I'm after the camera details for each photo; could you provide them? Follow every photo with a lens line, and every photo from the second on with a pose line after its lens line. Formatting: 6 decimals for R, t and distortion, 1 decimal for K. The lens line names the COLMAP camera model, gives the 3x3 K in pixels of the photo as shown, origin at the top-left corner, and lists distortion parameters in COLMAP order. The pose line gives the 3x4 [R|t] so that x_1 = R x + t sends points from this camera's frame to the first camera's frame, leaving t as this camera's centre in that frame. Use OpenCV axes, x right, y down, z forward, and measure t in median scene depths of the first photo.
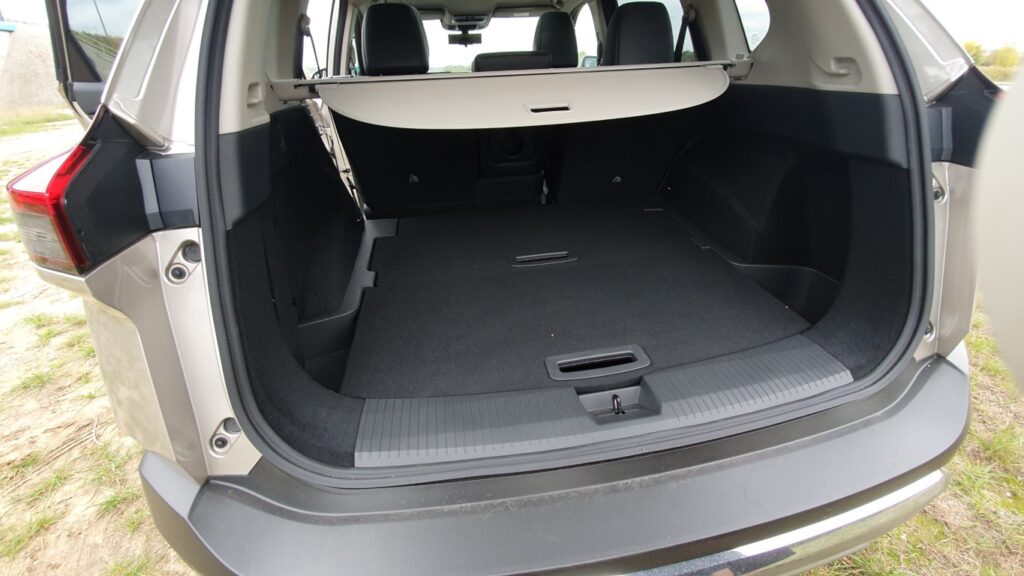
lens RADIAL K [[403.0, 0, 512.0], [0, 403.0, 288.0], [0, 0, 1]] dist [0.008618, -0.013934]
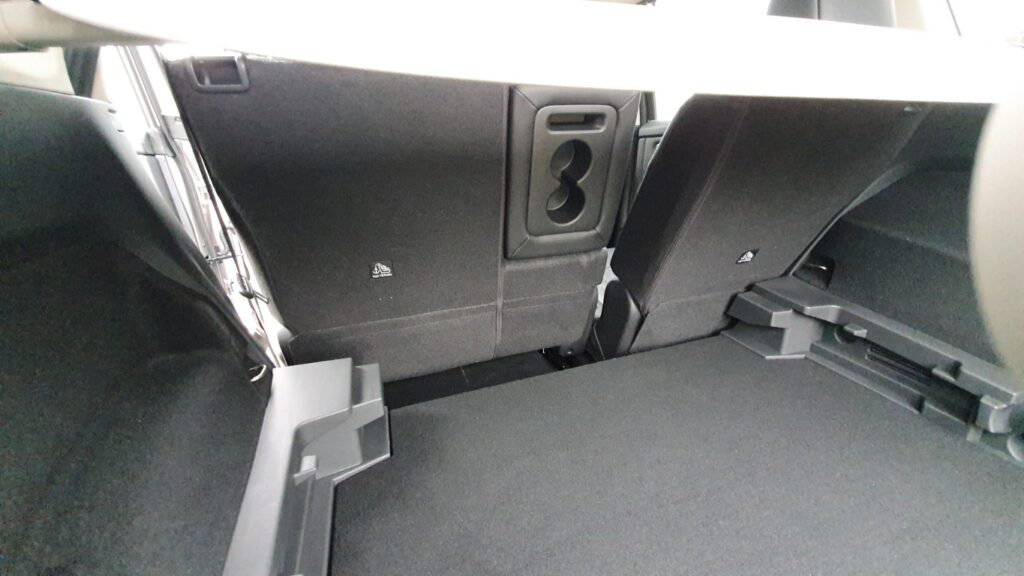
lens RADIAL K [[403.0, 0, 512.0], [0, 403.0, 288.0], [0, 0, 1]] dist [0.008618, -0.013934]
pose [[0.987123, -0.049866, 0.151991, -0.323049], [0.072844, 0.986062, -0.149585, -0.326885], [-0.142414, 0.158730, 0.976997, 0.980616]]
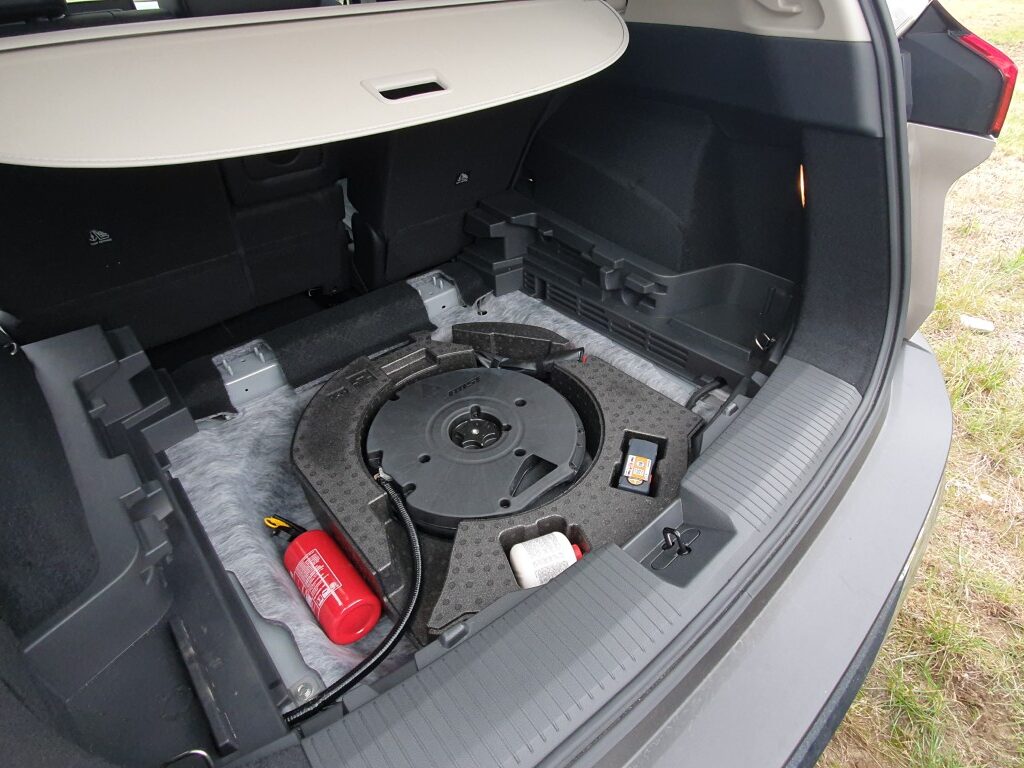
lens RADIAL K [[538.6, 0, 512.0], [0, 538.6, 384.0], [0, 0, 1]] dist [0.002987, -0.007225]
pose [[0.856693, -0.308136, 0.413678, -0.275861], [0.242395, 0.948391, 0.204448, -0.220943], [-0.455326, -0.074876, 0.887171, 0.314843]]
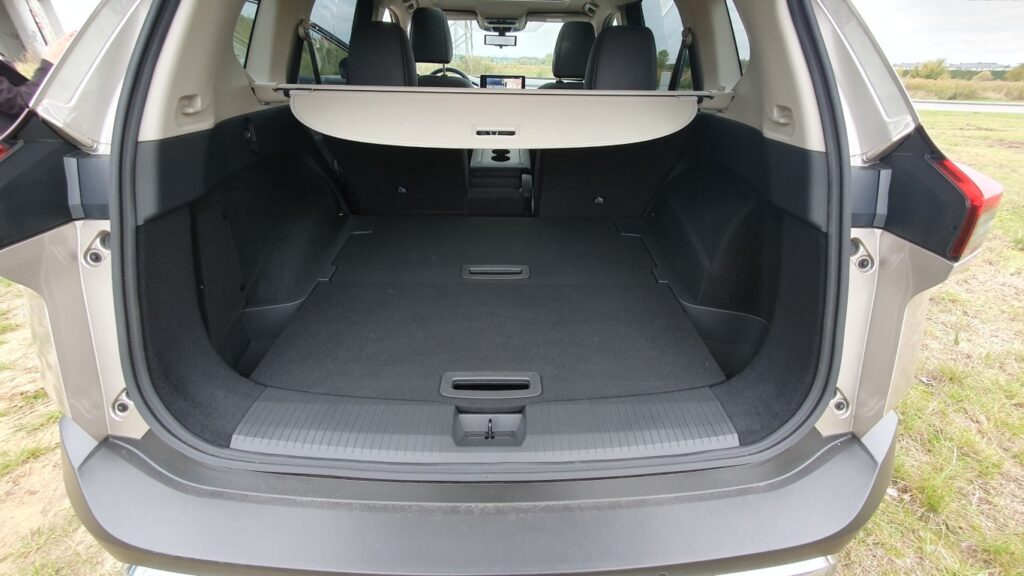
lens RADIAL K [[406.6, 0, 513.5], [0, 406.6, 285.9], [0, 0, 1]] dist [0.006804, -0.000042]
pose [[0.986046, 0.125286, -0.109622, 0.377573], [-0.124762, 0.992118, 0.011653, -0.091260], [0.110218, 0.002186, 0.993905, -0.026569]]
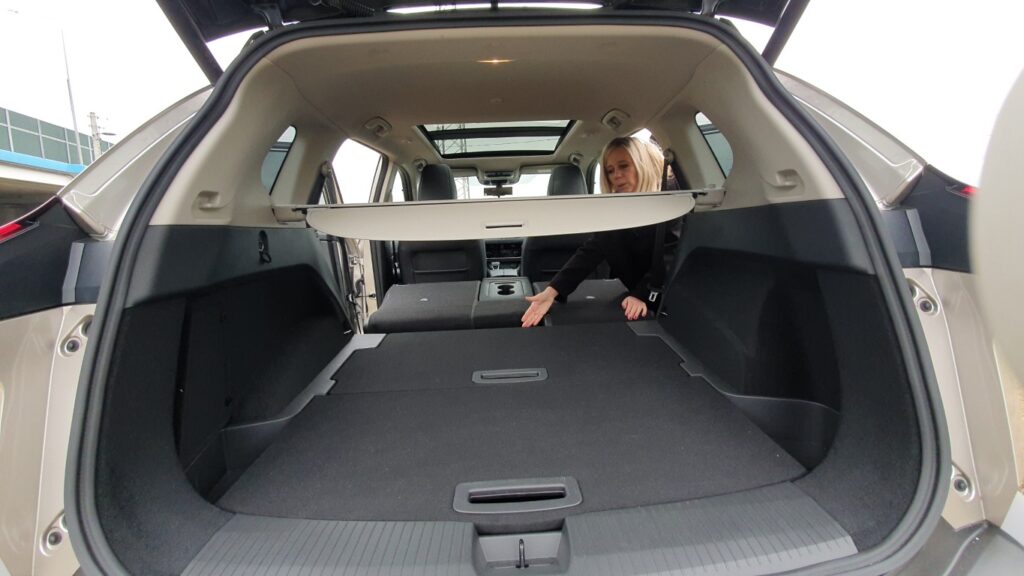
lens RADIAL K [[403.0, 0, 512.0], [0, 403.0, 288.0], [0, 0, 1]] dist [0.008618, -0.013934]
pose [[0.989633, 0.021439, -0.142008, 0.331878], [-0.067866, 0.941240, -0.330849, 0.065314], [0.126571, 0.337057, 0.932938, 0.104014]]
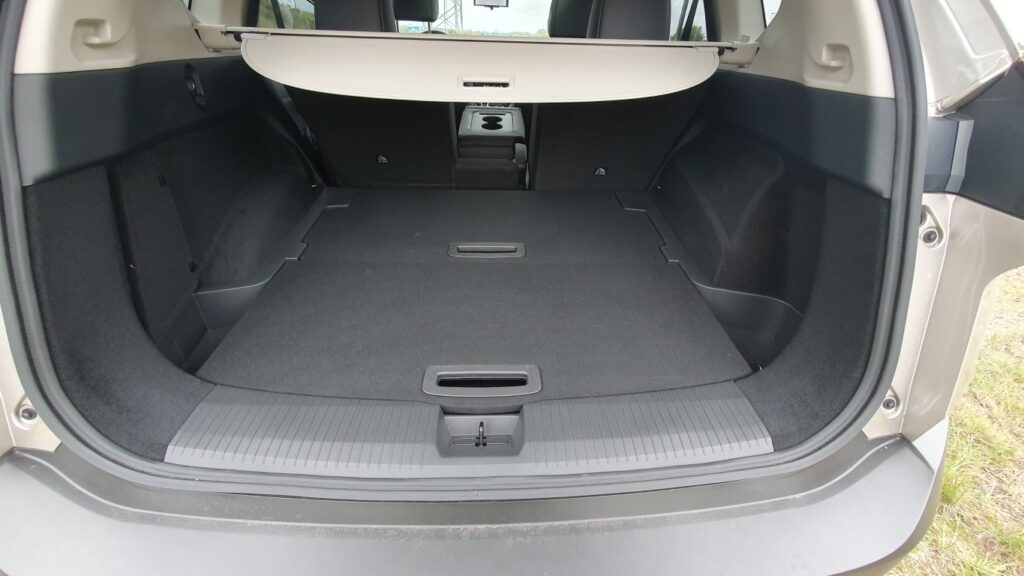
lens RADIAL K [[404.8, 0, 513.6], [0, 404.8, 287.2], [0, 0, 1]] dist [0.006495, 0.000327]
pose [[0.988292, 0.128425, -0.082378, 0.351305], [-0.123912, 0.990610, 0.057764, -0.082493], [0.089023, -0.046881, 0.994926, 0.145586]]
